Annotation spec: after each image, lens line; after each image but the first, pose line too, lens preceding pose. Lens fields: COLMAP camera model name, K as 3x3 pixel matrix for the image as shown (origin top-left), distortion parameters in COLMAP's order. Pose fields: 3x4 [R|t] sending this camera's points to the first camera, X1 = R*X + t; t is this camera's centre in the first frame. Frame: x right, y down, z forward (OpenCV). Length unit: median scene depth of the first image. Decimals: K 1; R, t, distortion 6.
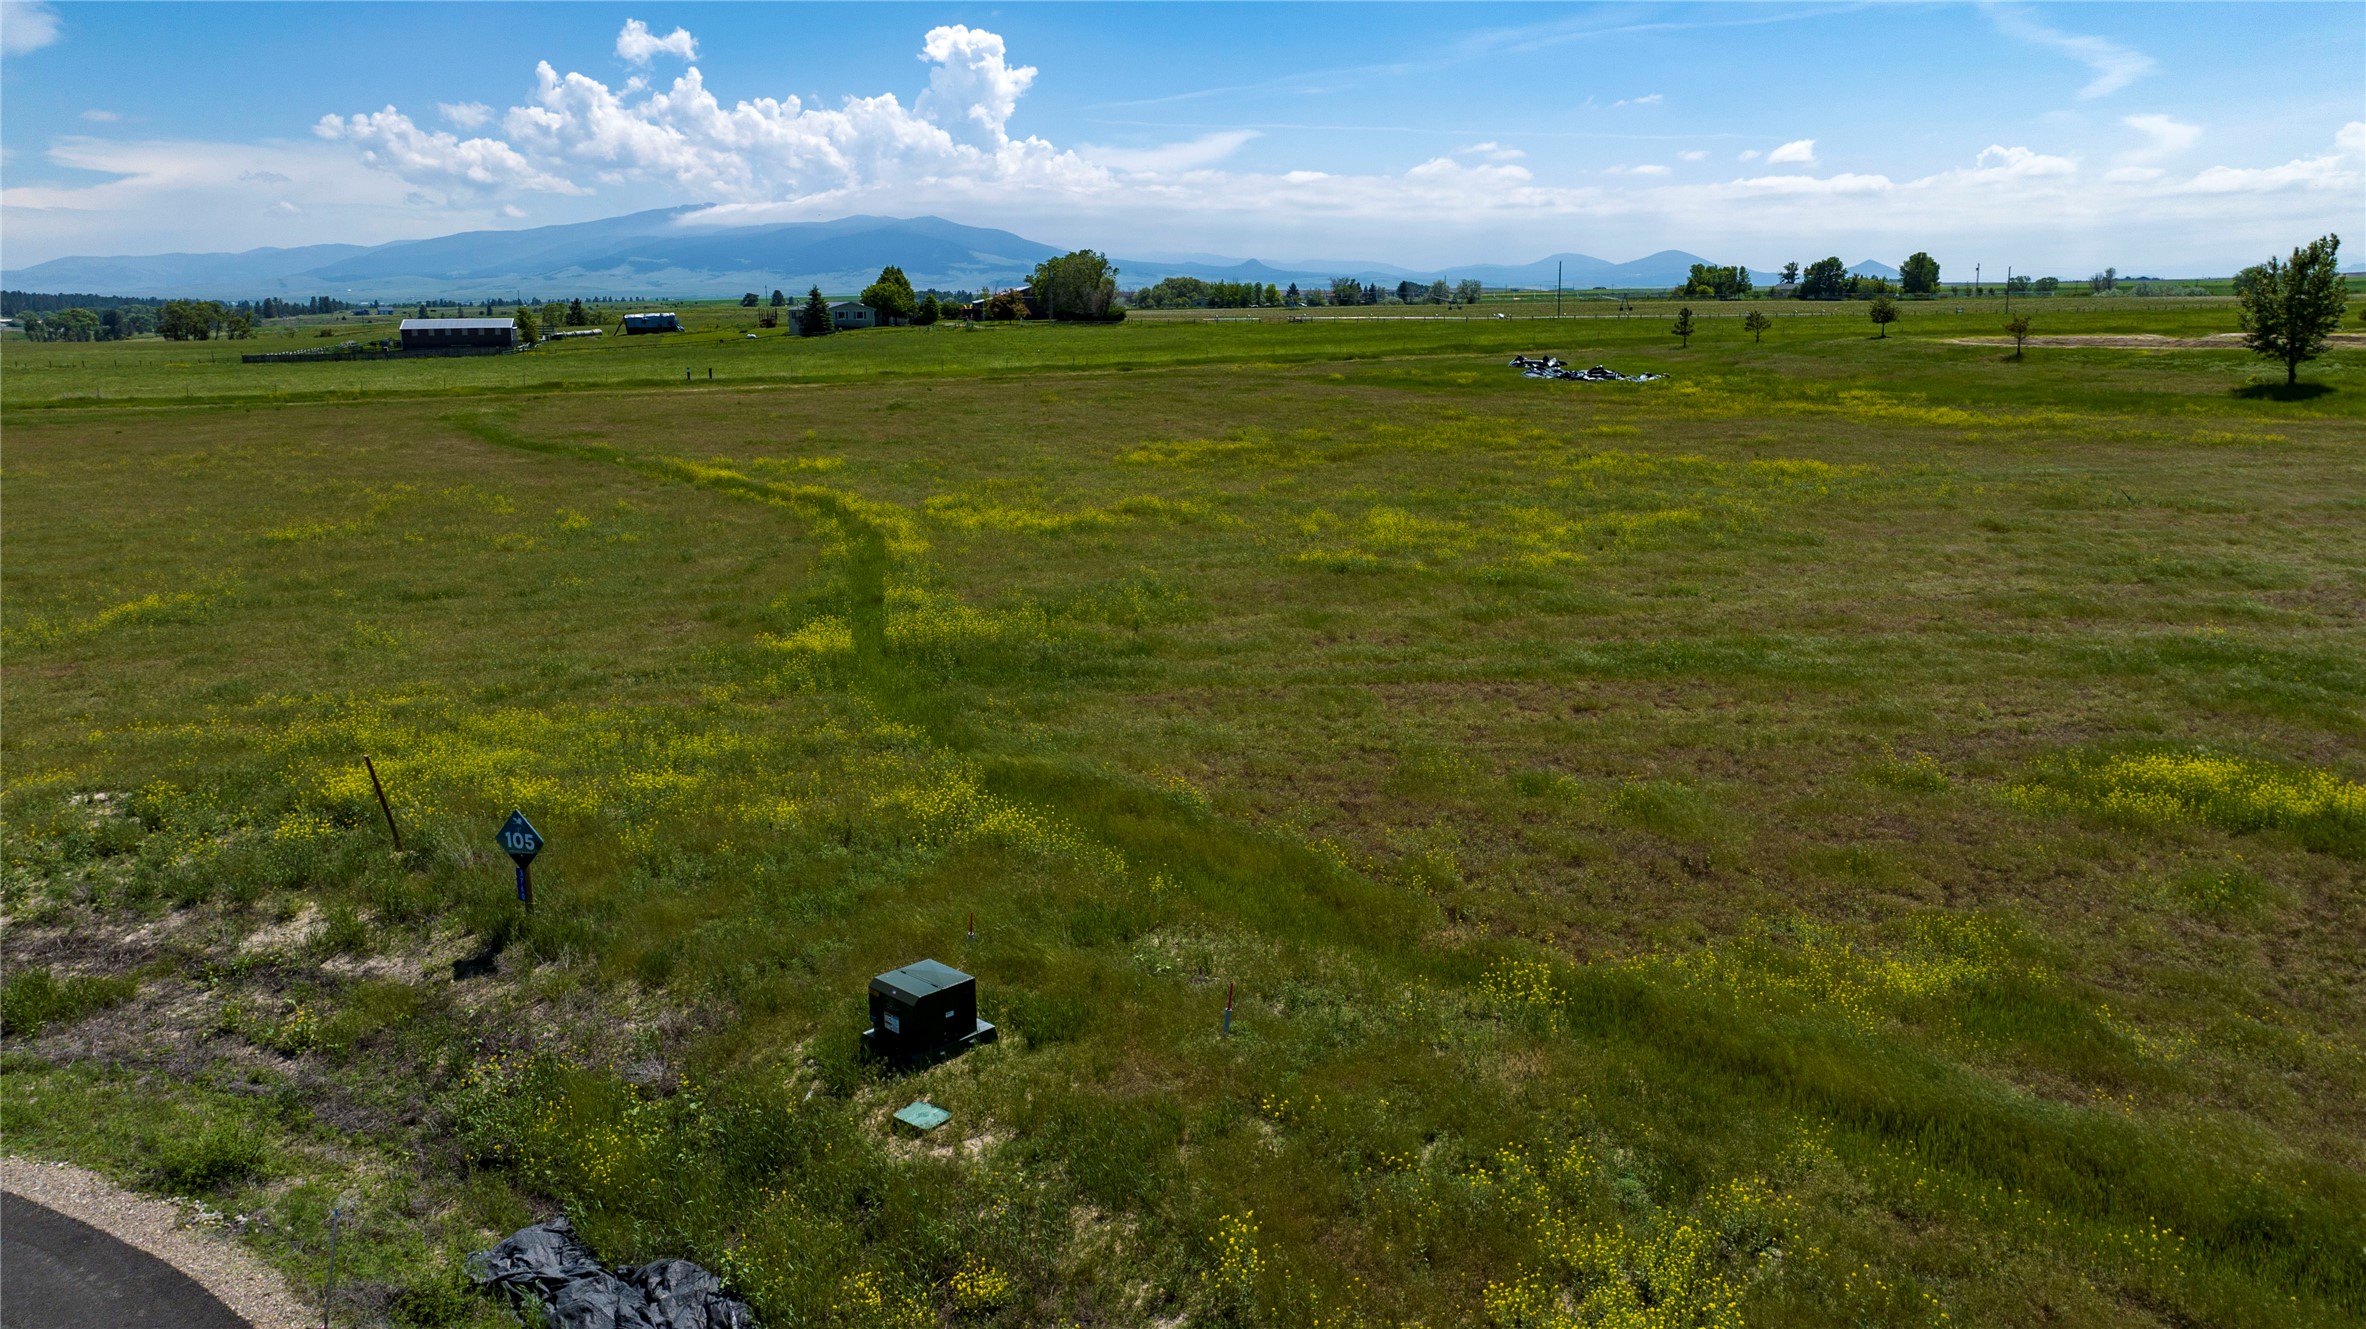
lens RADIAL K [[1665.6, 0, 1179.9], [0, 1665.6, 654.3], [0, 0, 1]] dist [-0.033003, 0.029708]
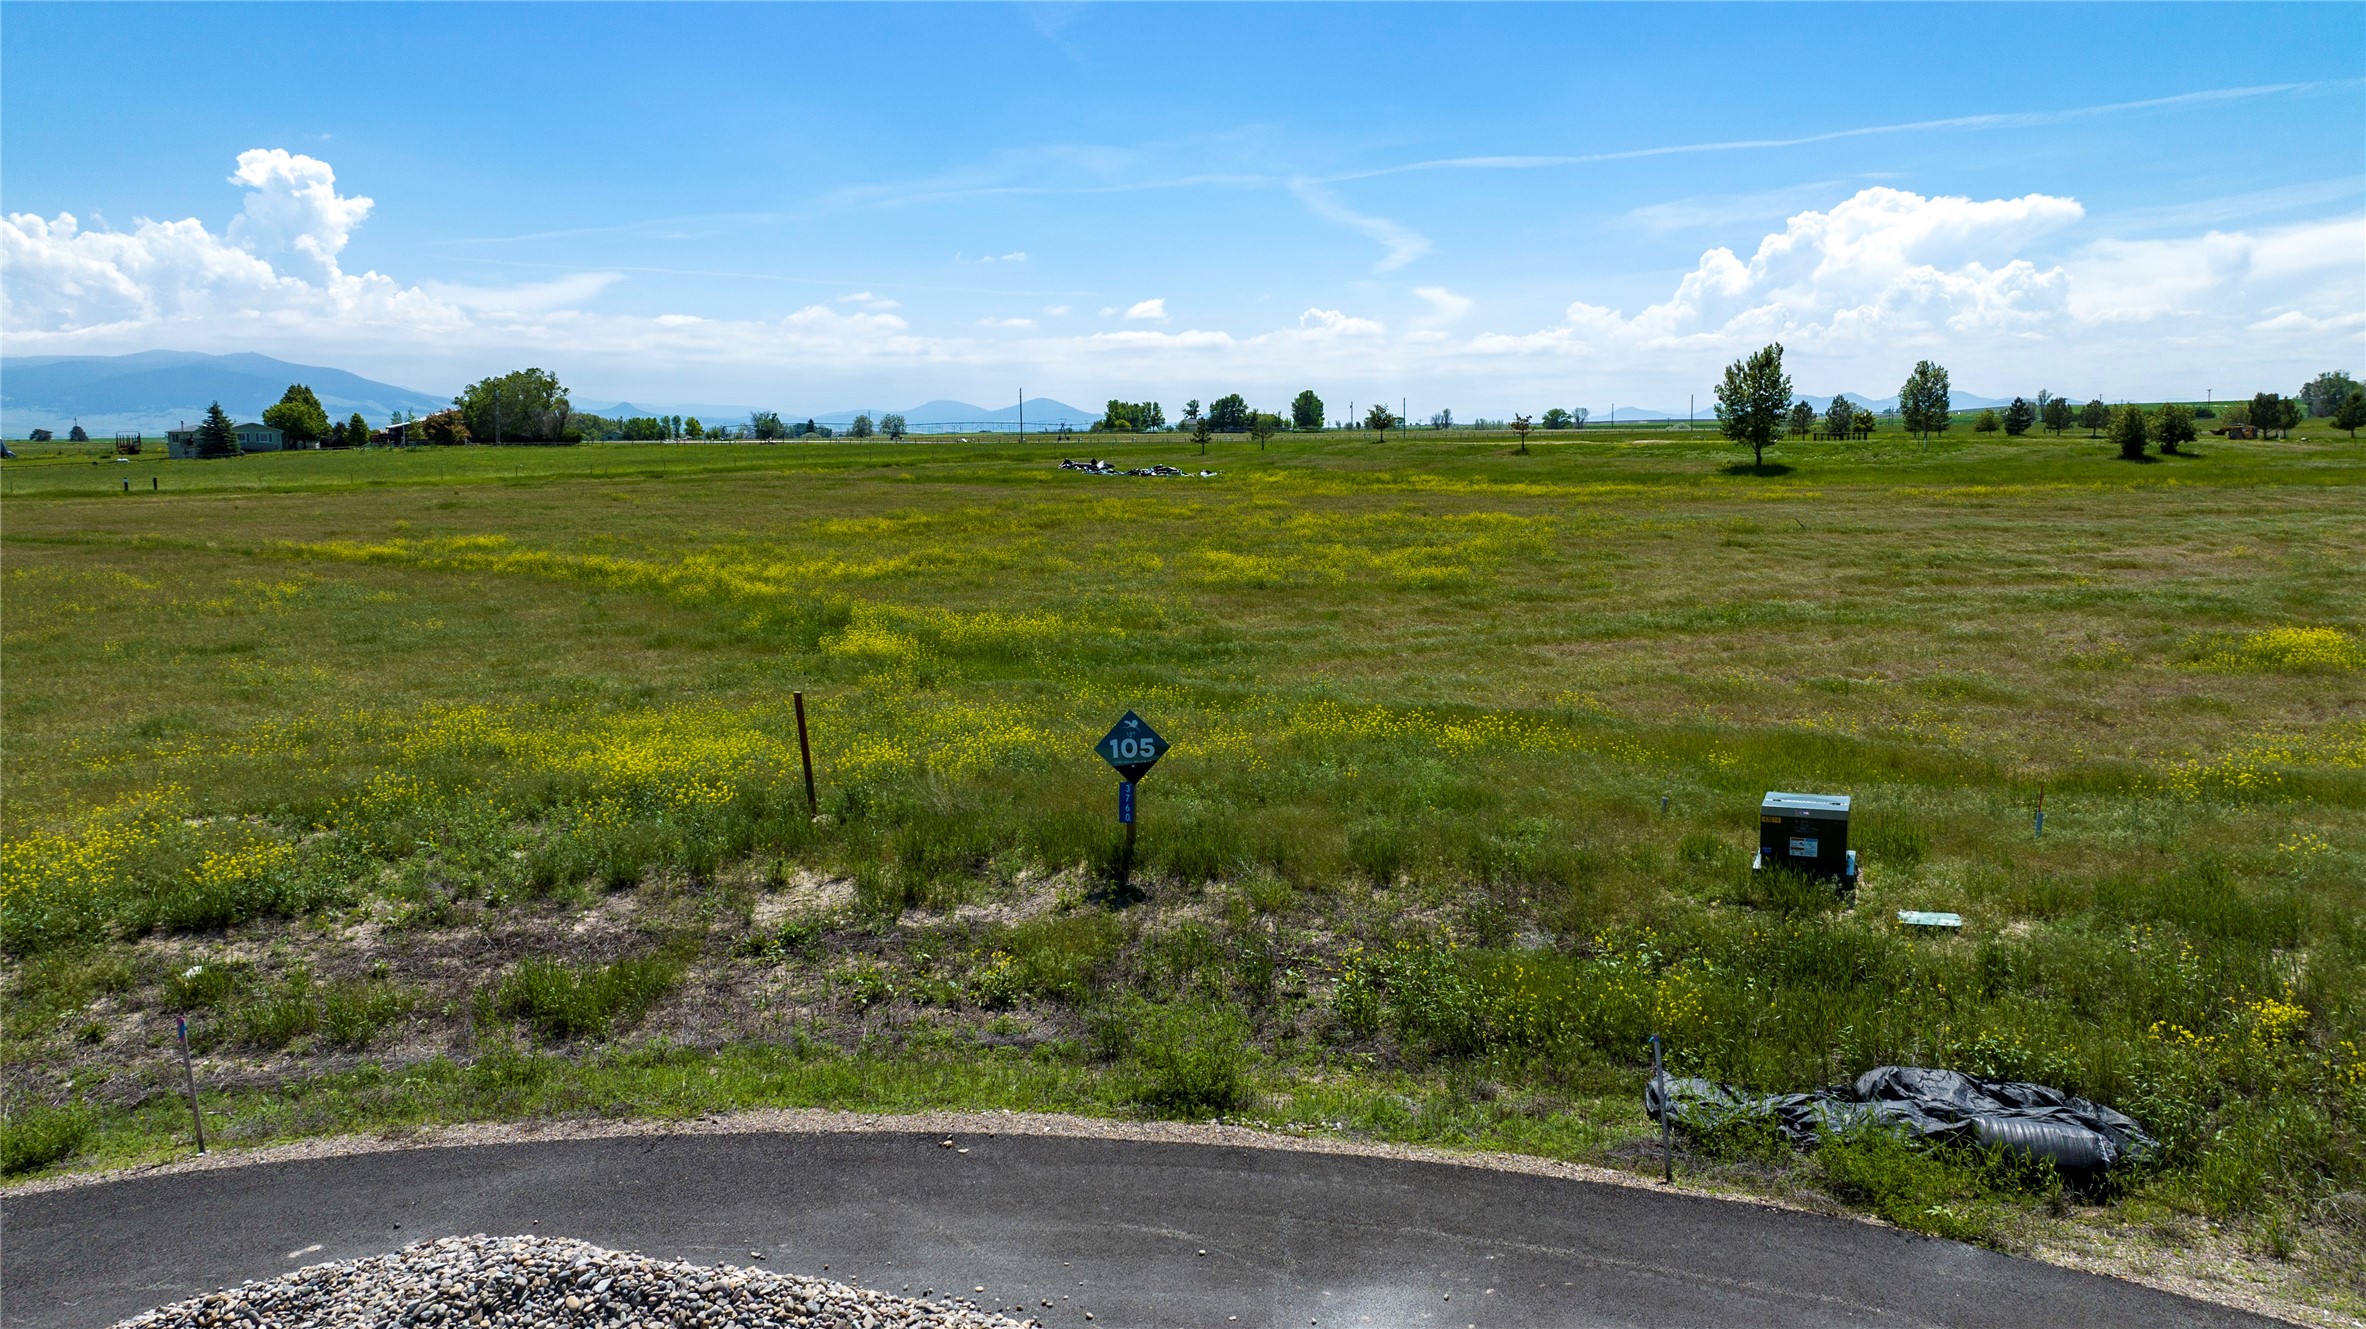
lens RADIAL K [[1665.6, 0, 1179.9], [0, 1665.6, 654.3], [0, 0, 1]] dist [-0.033003, 0.029708]
pose [[0.934911, -0.041627, 0.352432, -0.095101], [0.071425, 0.994846, -0.071968, 0.018079], [-0.347620, 0.092456, 0.933066, 0.028706]]
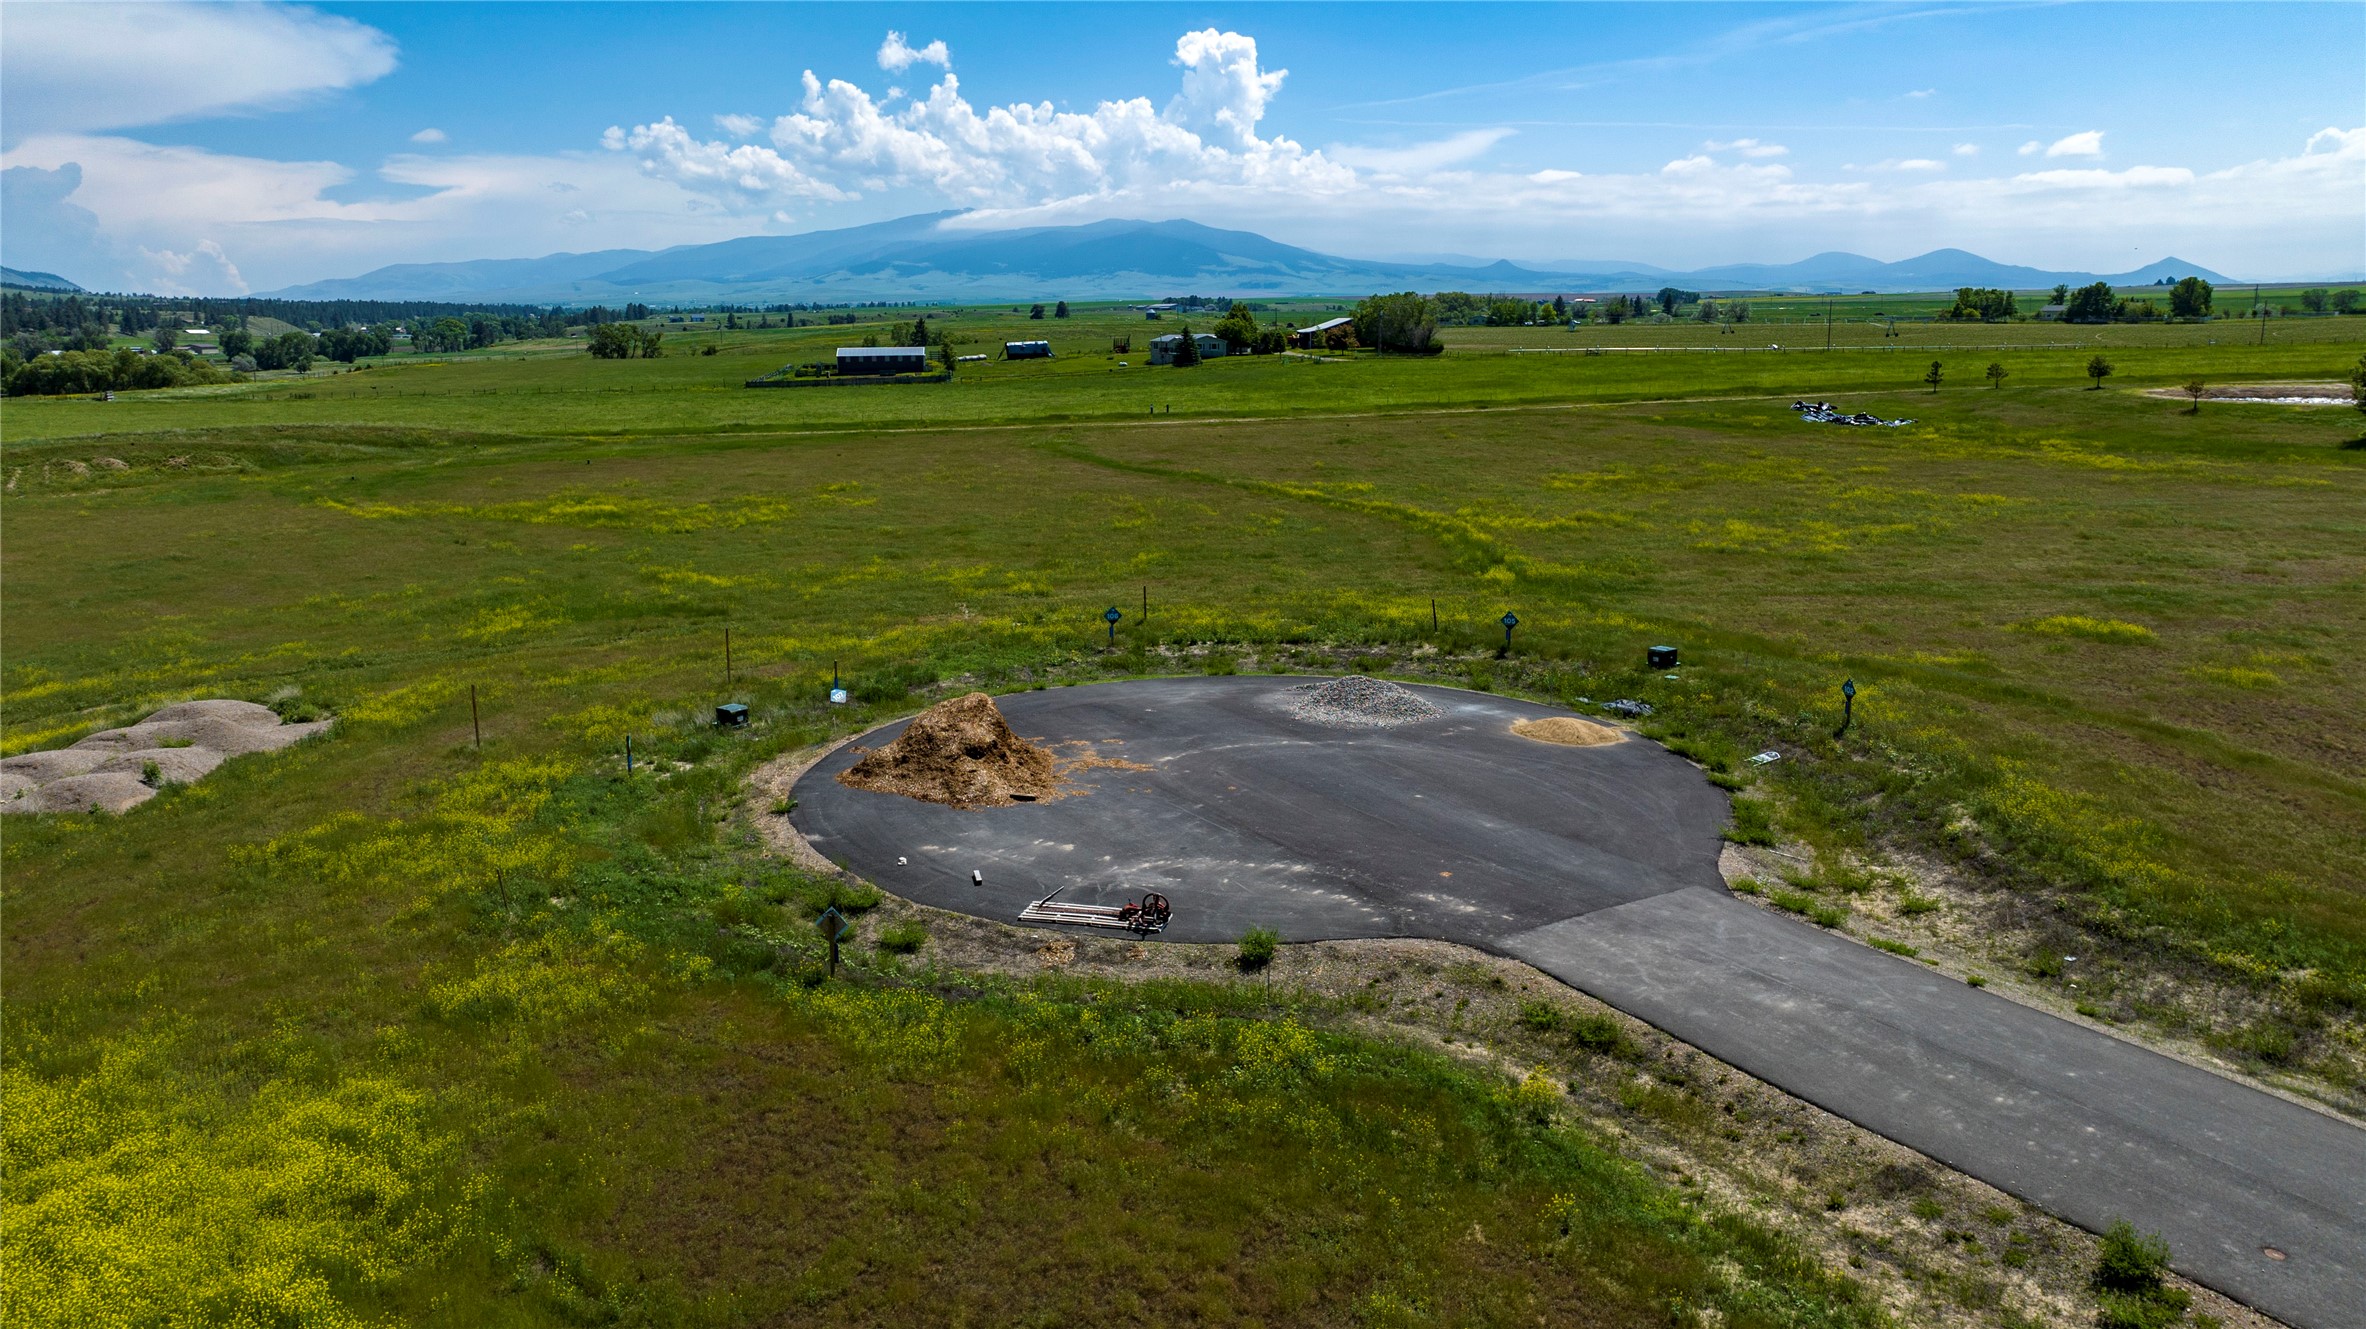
lens RADIAL K [[1661.6, 0, 1180.9], [0, 1661.6, 663.3], [0, 0, 1]] dist [-0.032406, 0.038080]
pose [[0.989674, 0.027416, -0.140689, -0.081801], [-0.026705, 0.999619, 0.006942, 0.027038], [0.140826, -0.003113, 0.990030, -0.330045]]
